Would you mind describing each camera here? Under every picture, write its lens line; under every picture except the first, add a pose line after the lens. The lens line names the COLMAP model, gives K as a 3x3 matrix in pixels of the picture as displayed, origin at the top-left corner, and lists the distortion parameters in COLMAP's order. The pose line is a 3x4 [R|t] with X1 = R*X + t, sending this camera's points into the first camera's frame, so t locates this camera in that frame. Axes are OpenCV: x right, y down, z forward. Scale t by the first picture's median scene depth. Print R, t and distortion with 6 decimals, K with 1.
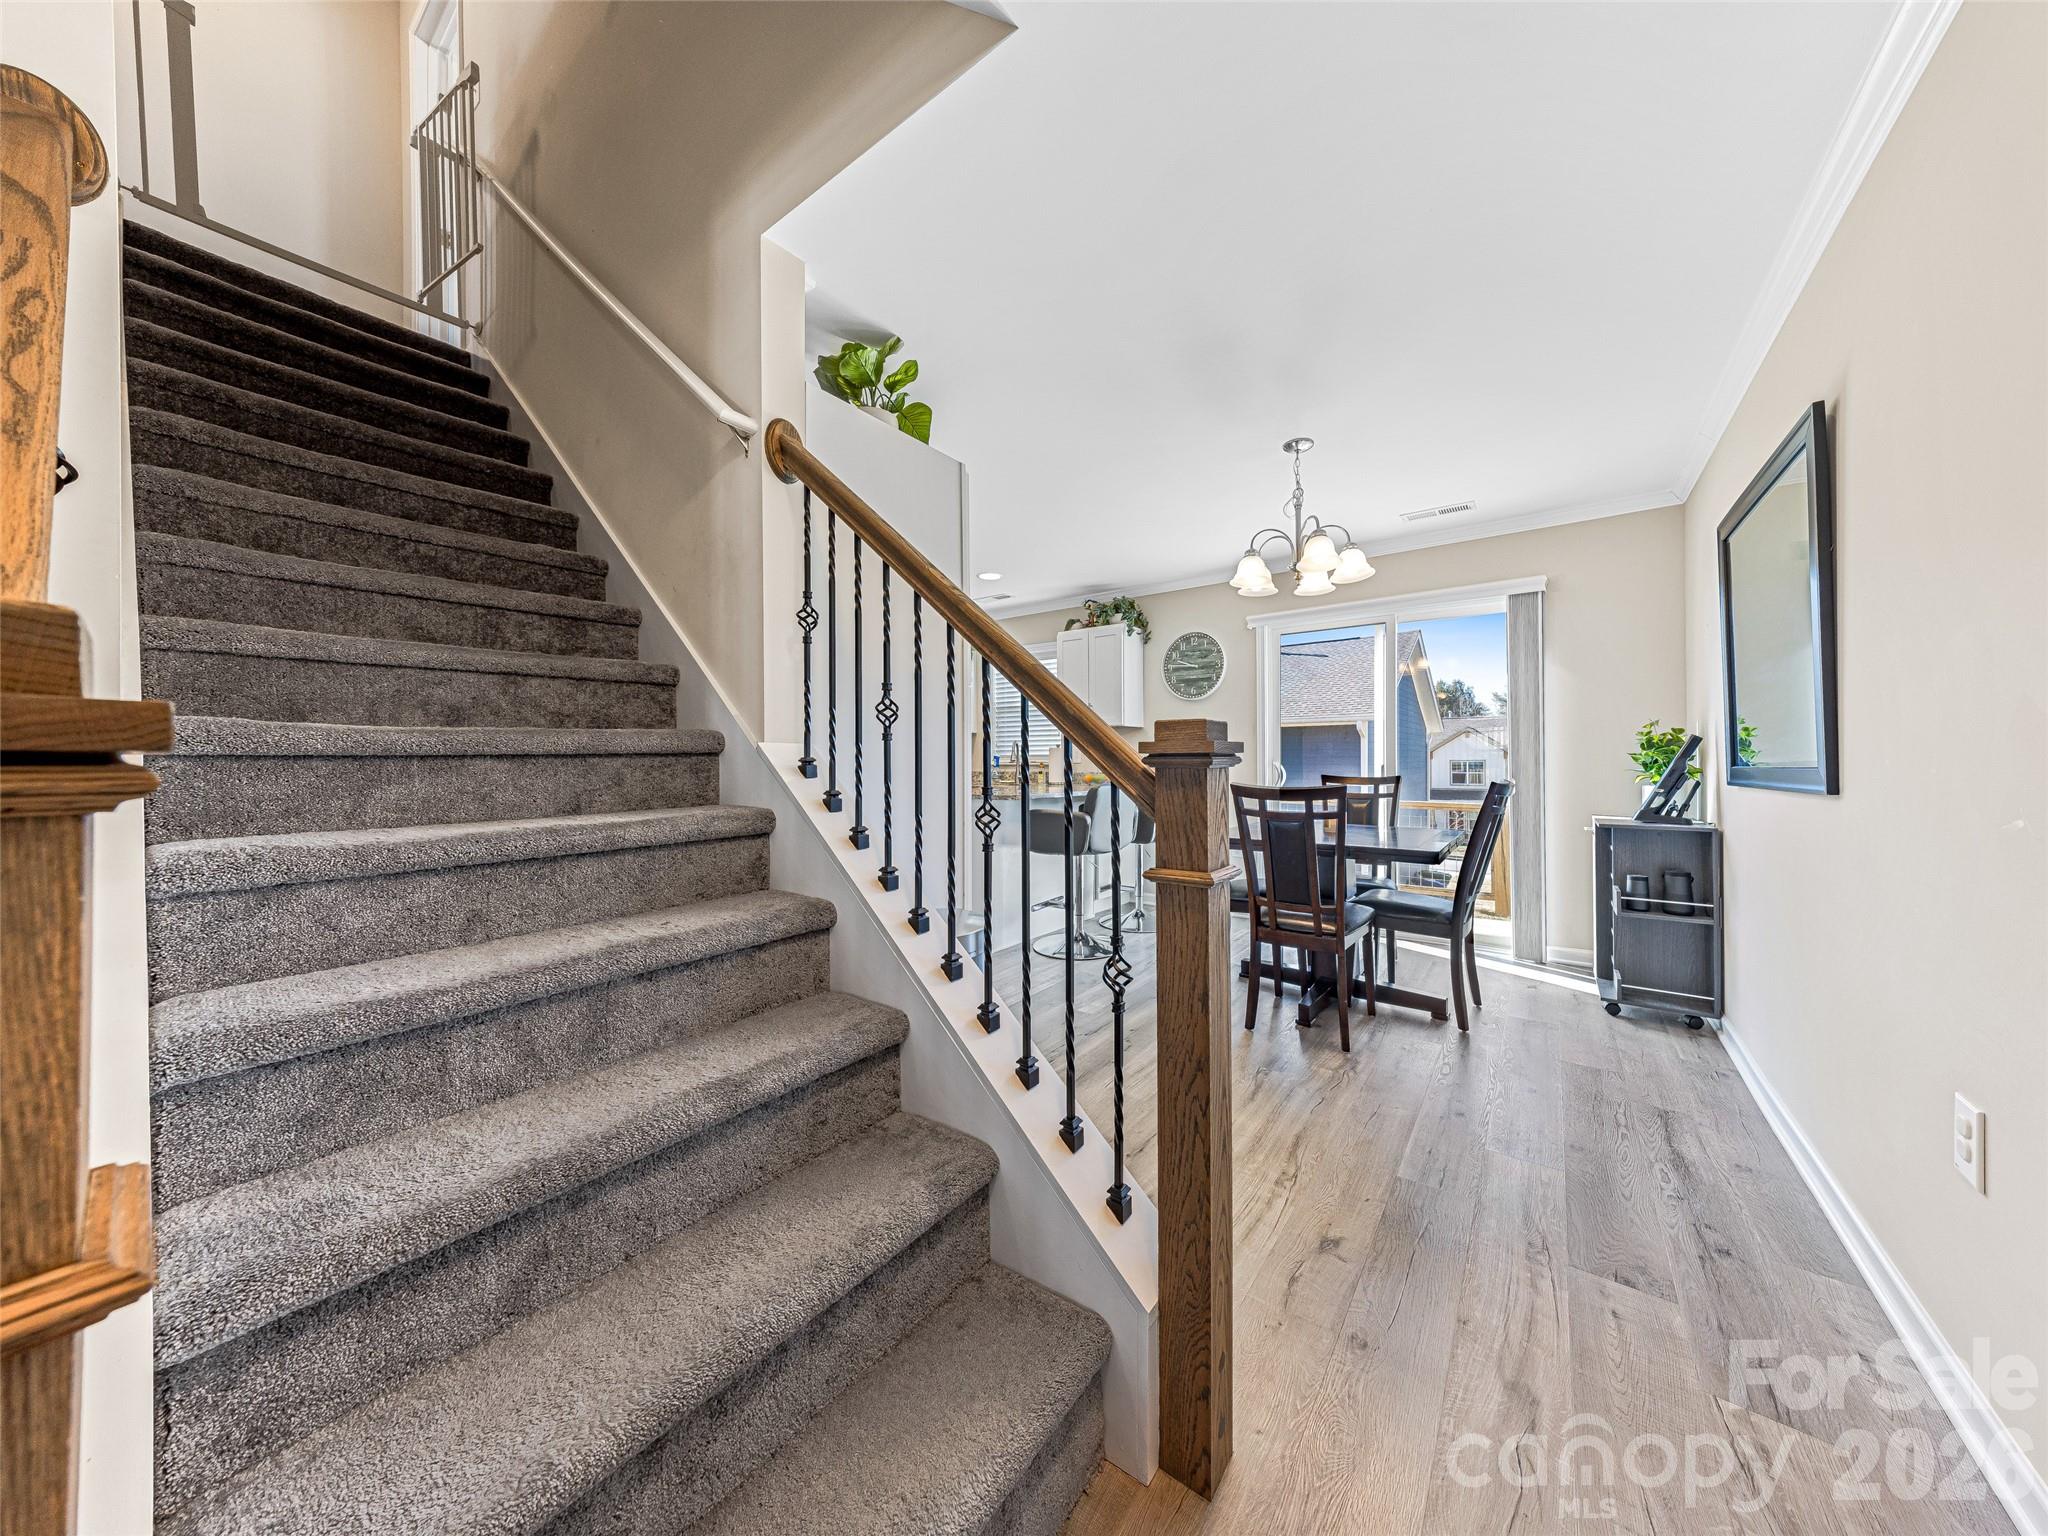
lens RADIAL K [[668.9, 0, 1080.6], [0, 668.9, 764.1], [0, 0, 1]] dist [0.007882, -0.000004]
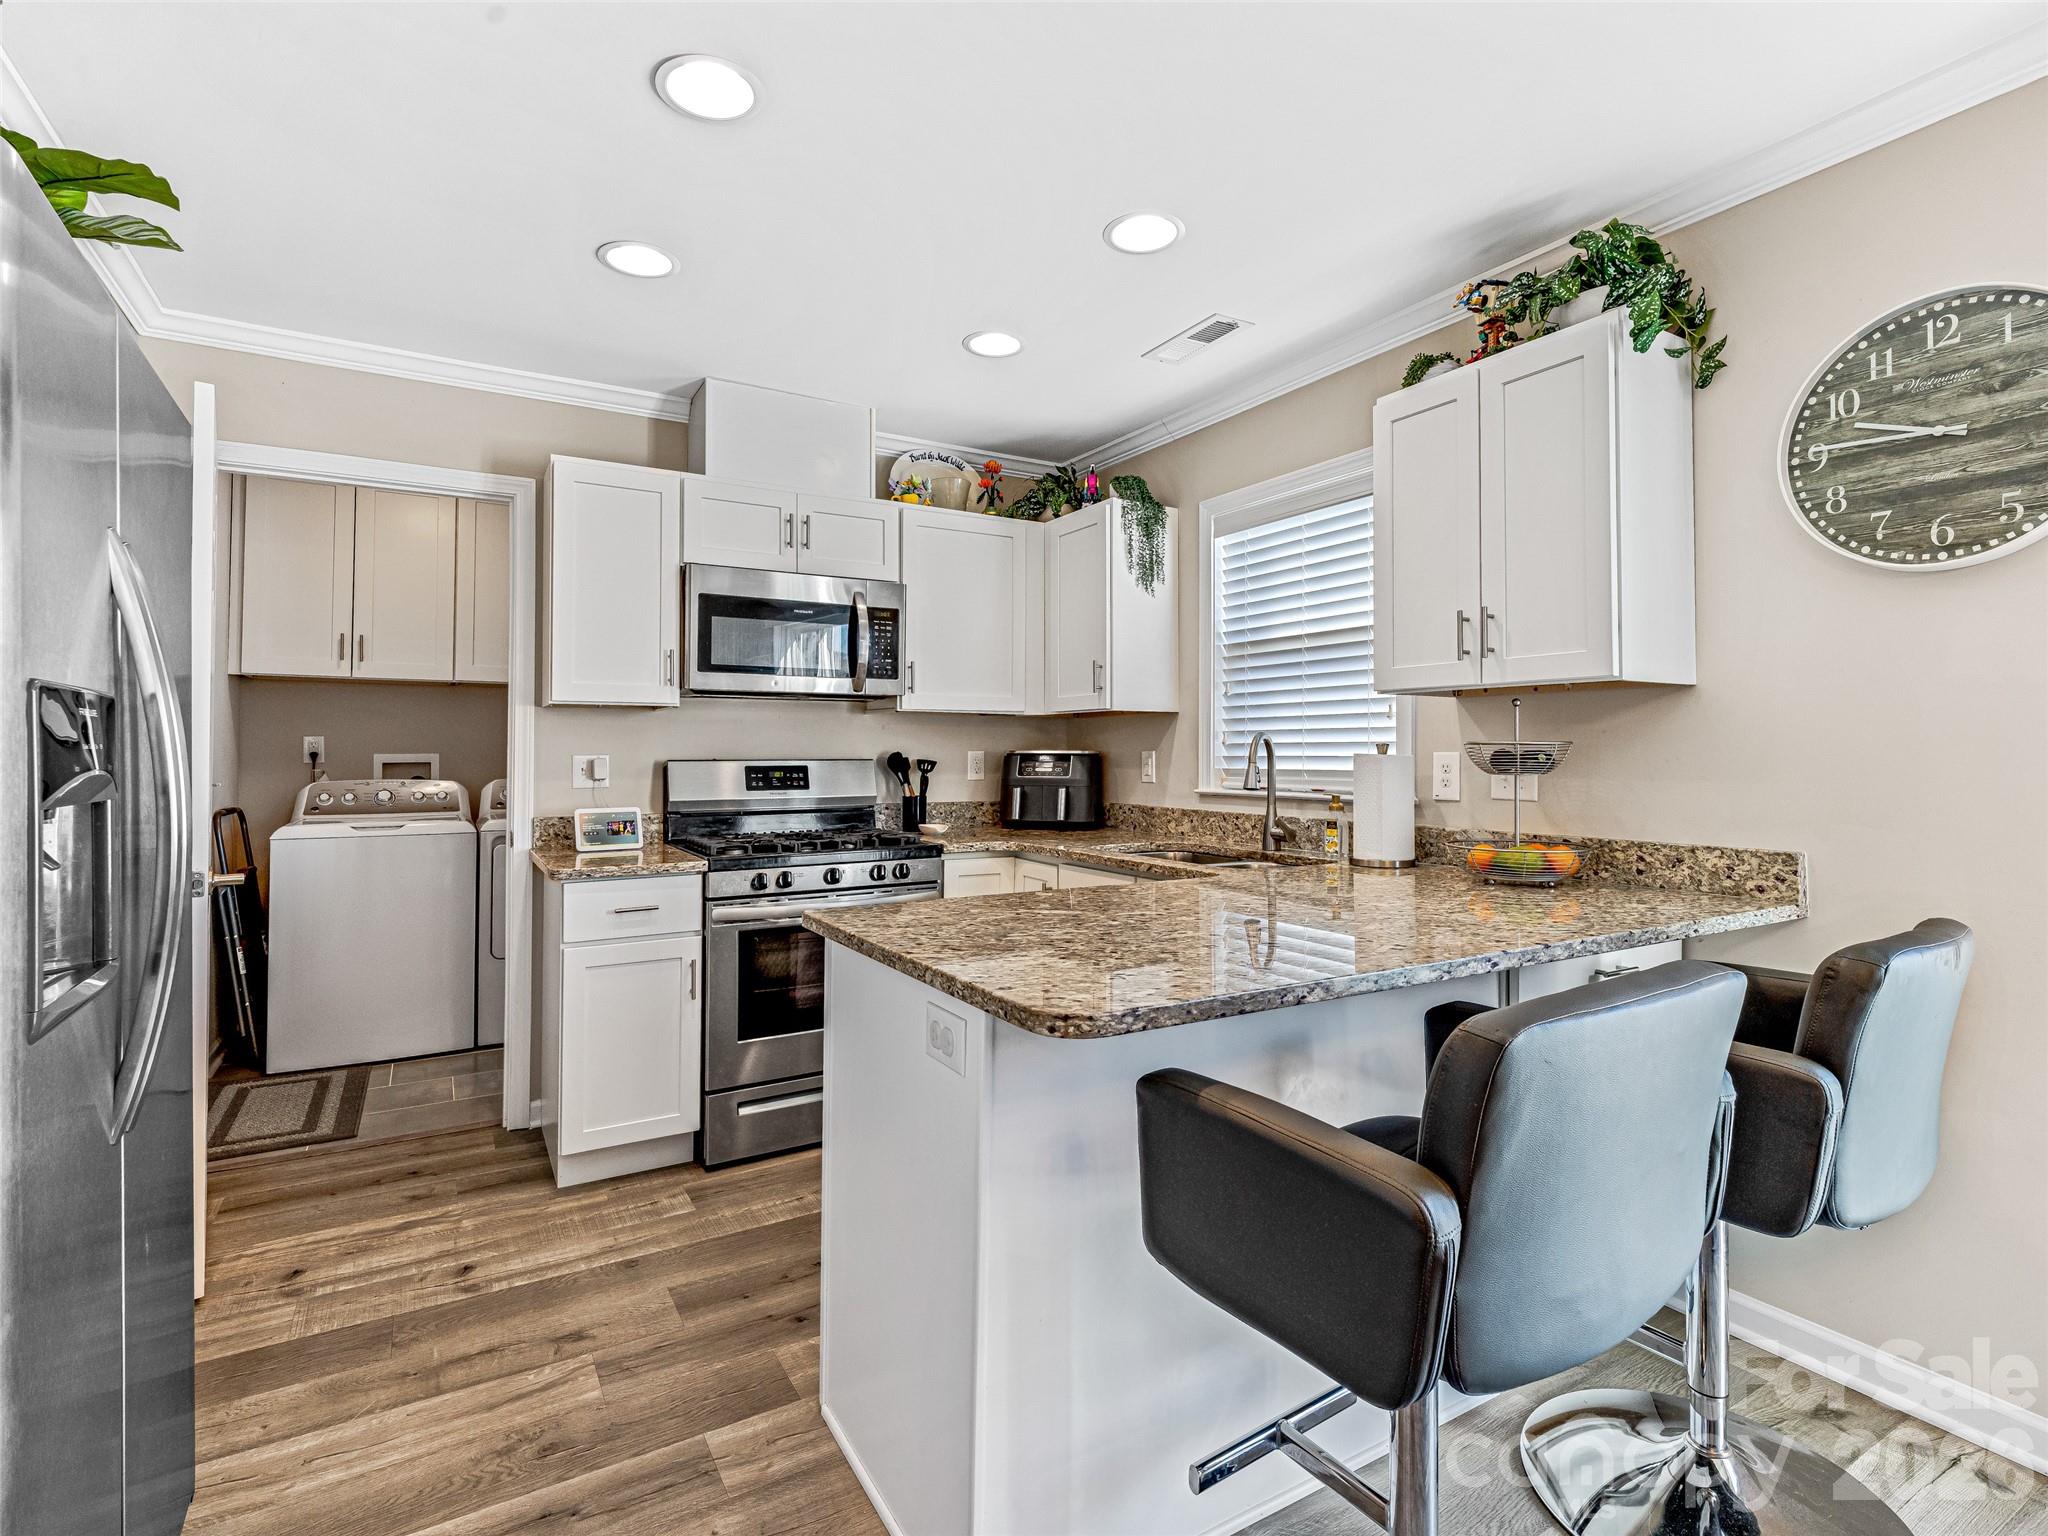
lens RADIAL K [[991.2, 0, 1016.2], [0, 991.2, 733.5], [0, 0, 1]] dist [0.000157, -0.000149]
pose [[0.899486, -0.003404, -0.436936, 0.032732], [-0.005701, 0.999793, -0.019525, -0.041259], [0.436912, 0.020053, 0.899281, 0.855716]]
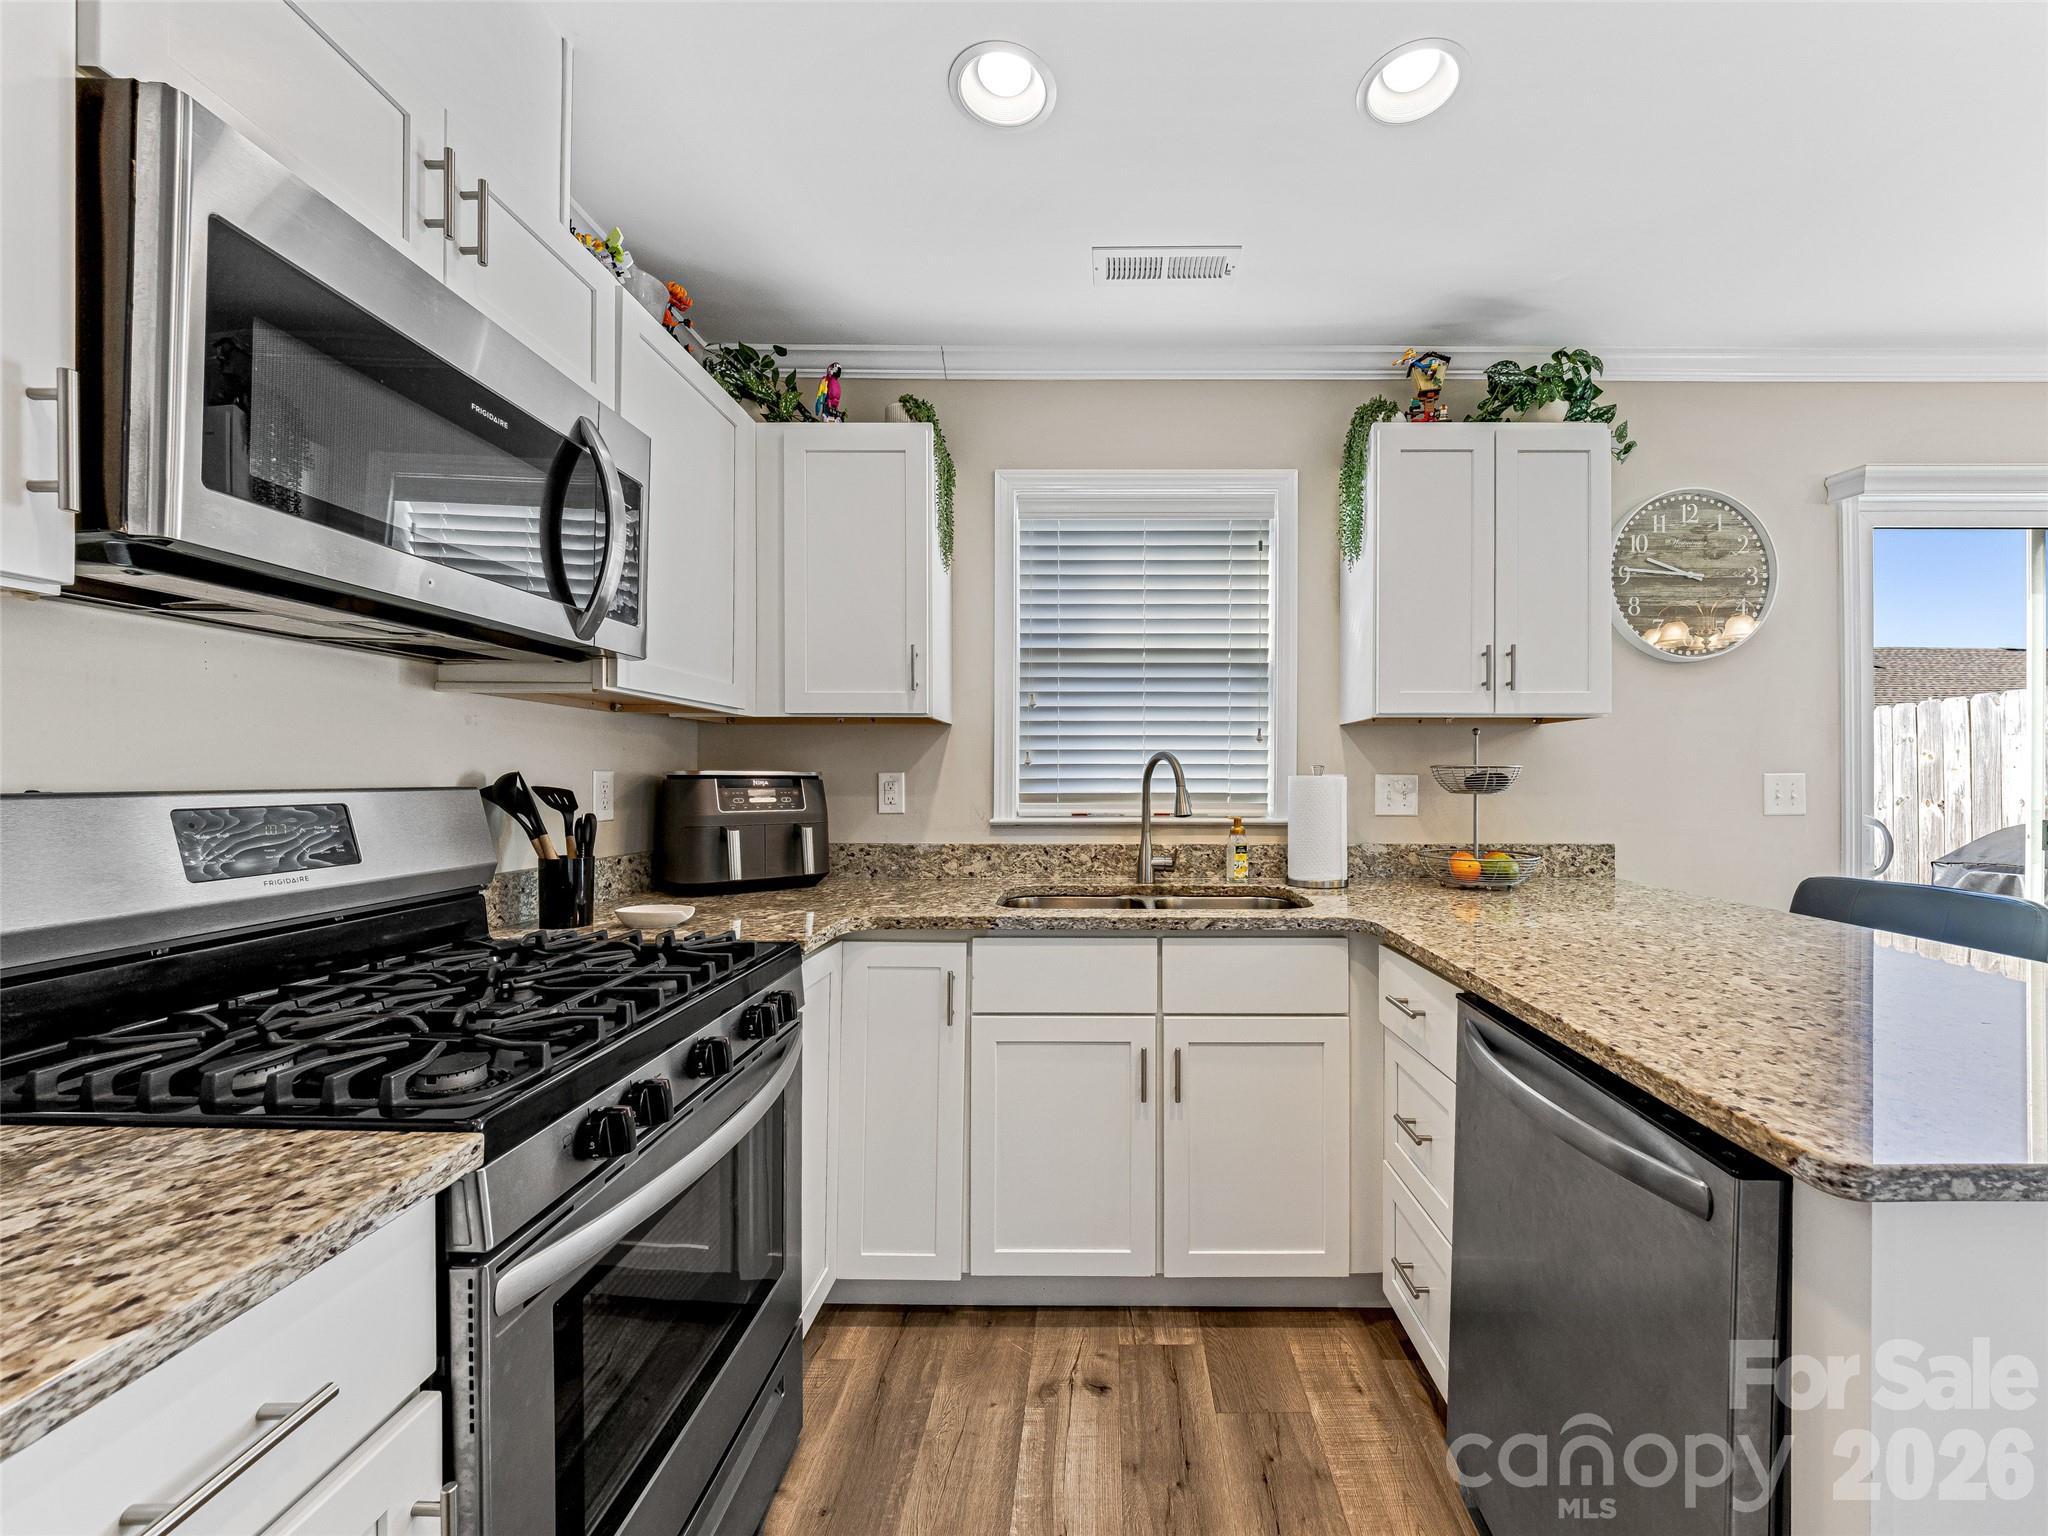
lens RADIAL K [[827.9, 0, 1157.4], [0, 827.9, 779.1], [0, 0, 1]] dist [0.017128, -0.001951]
pose [[0.824482, 0.003271, 0.565879, -0.614704], [-0.004398, 0.999990, 0.000627, -0.039117], [-0.565871, -0.003006, 0.824488, 1.261534]]
